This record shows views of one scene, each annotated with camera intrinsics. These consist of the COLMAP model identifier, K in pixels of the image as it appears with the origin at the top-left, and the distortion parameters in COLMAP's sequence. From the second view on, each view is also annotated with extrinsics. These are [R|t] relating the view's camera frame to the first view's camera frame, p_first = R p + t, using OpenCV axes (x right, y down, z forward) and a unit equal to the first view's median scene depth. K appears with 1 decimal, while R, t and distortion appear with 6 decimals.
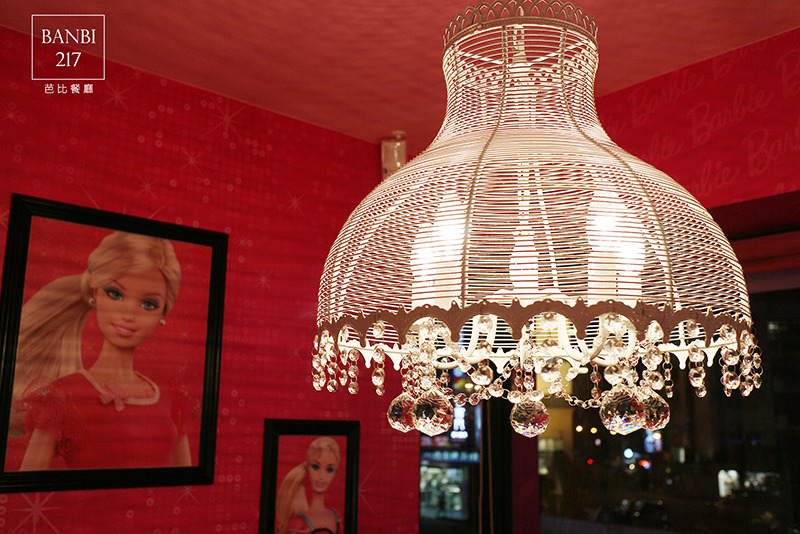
lens RADIAL K [[812.0, 0, 400.0], [0, 812.0, 267.0], [0, 0, 1]] dist [-0.001340, -0.003371]
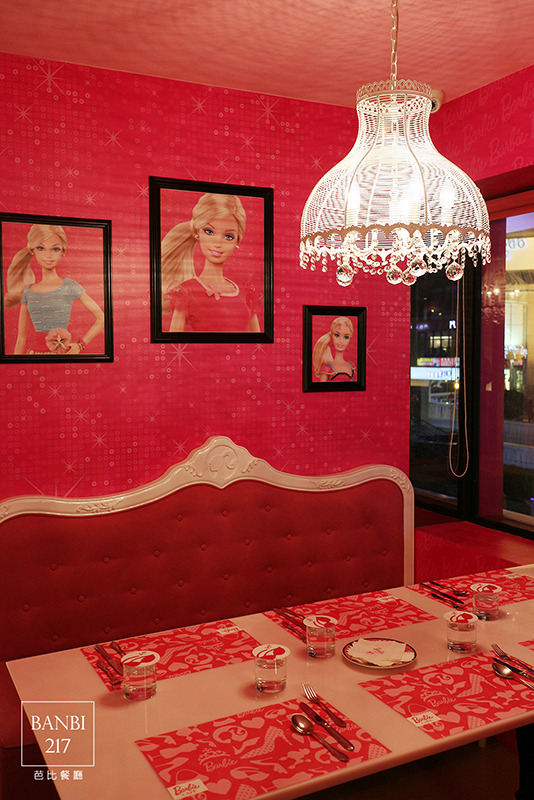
lens RADIAL K [[812.0, 0, 267.0], [0, 812.0, 400.0], [0, 0, 1]] dist [-0.001340, -0.003371]
pose [[0.967647, -0.005858, -0.252240, 0.183265], [0.067939, 0.968855, 0.238128, -0.020629], [0.242989, -0.247561, 0.937907, -0.620653]]
